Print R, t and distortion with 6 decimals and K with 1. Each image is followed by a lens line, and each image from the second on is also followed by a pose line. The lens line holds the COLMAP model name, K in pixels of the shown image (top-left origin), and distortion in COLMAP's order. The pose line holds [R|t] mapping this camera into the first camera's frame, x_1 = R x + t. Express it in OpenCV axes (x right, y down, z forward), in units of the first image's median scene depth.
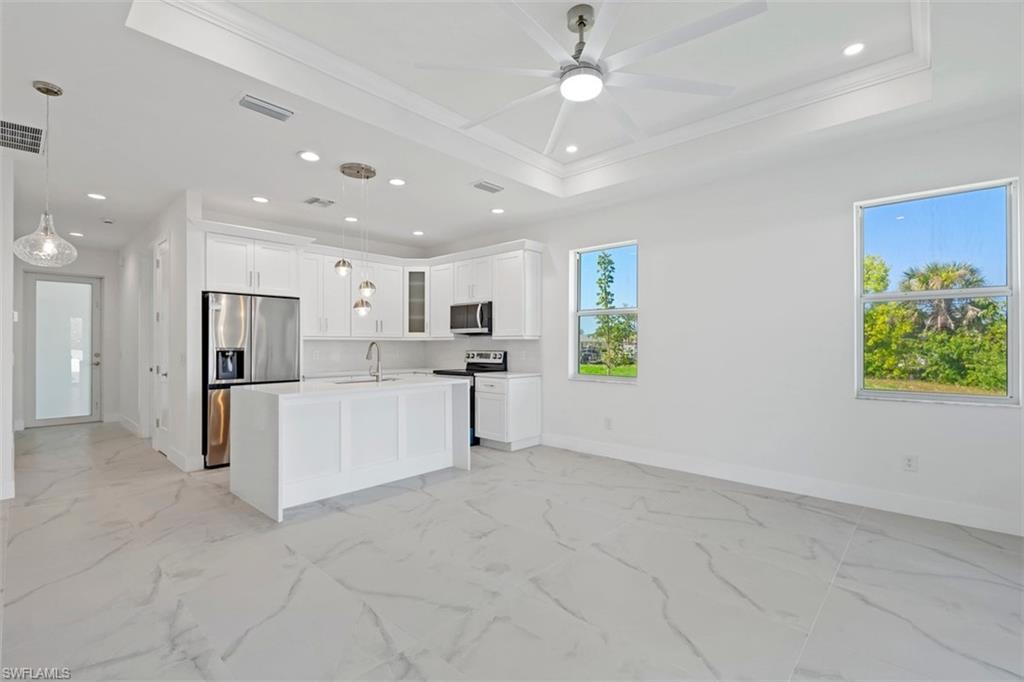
lens RADIAL K [[461.7, 0, 509.5], [0, 461.7, 341.3], [0, 0, 1]] dist [-0.003568, -0.000873]
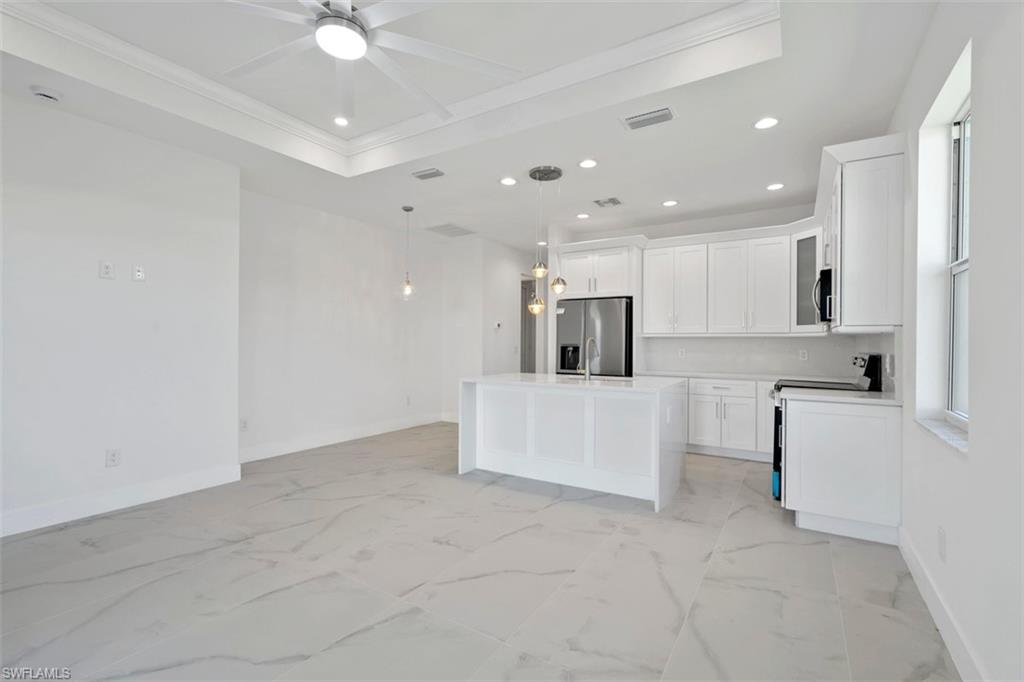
lens RADIAL K [[461.7, 0, 511.4], [0, 461.7, 342.1], [0, 0, 1]] dist [-0.003568, -0.000873]
pose [[0.182728, 0.002437, -0.983161, 0.535040], [0.001243, 0.999996, 0.002709, 0.005034], [0.983163, -0.001717, 0.182724, 0.579399]]
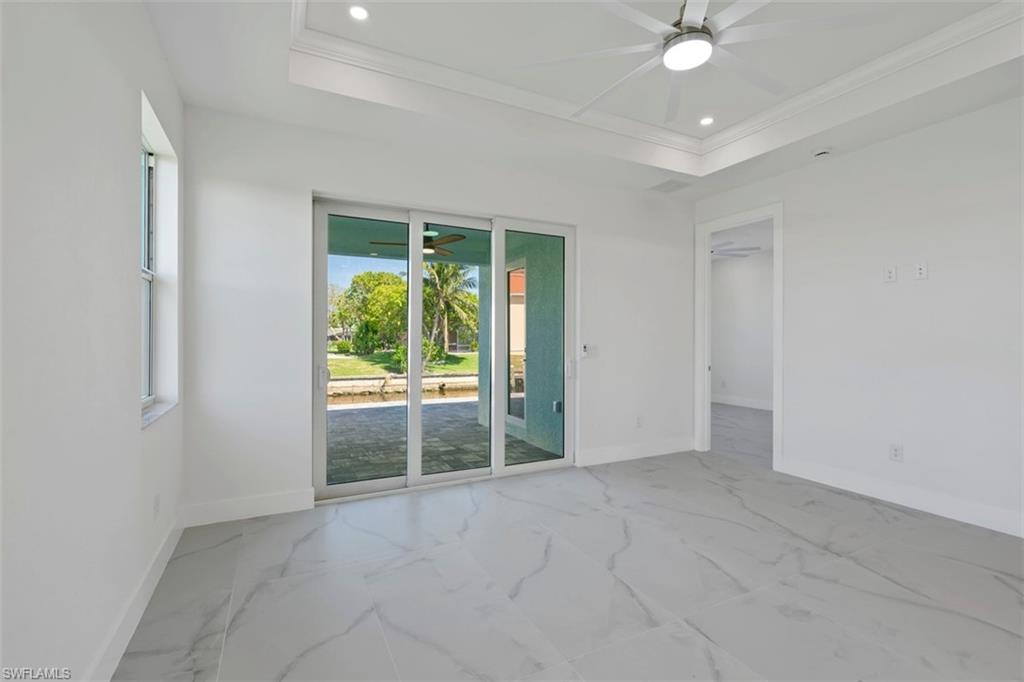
lens RADIAL K [[461.7, 0, 508.0], [0, 461.7, 336.0], [0, 0, 1]] dist [-0.003568, -0.000873]
pose [[-0.935034, -0.000915, 0.354556, 0.081254], [-0.004389, 0.999950, -0.008993, 0.006039], [-0.354530, -0.009965, -0.934991, 0.990632]]
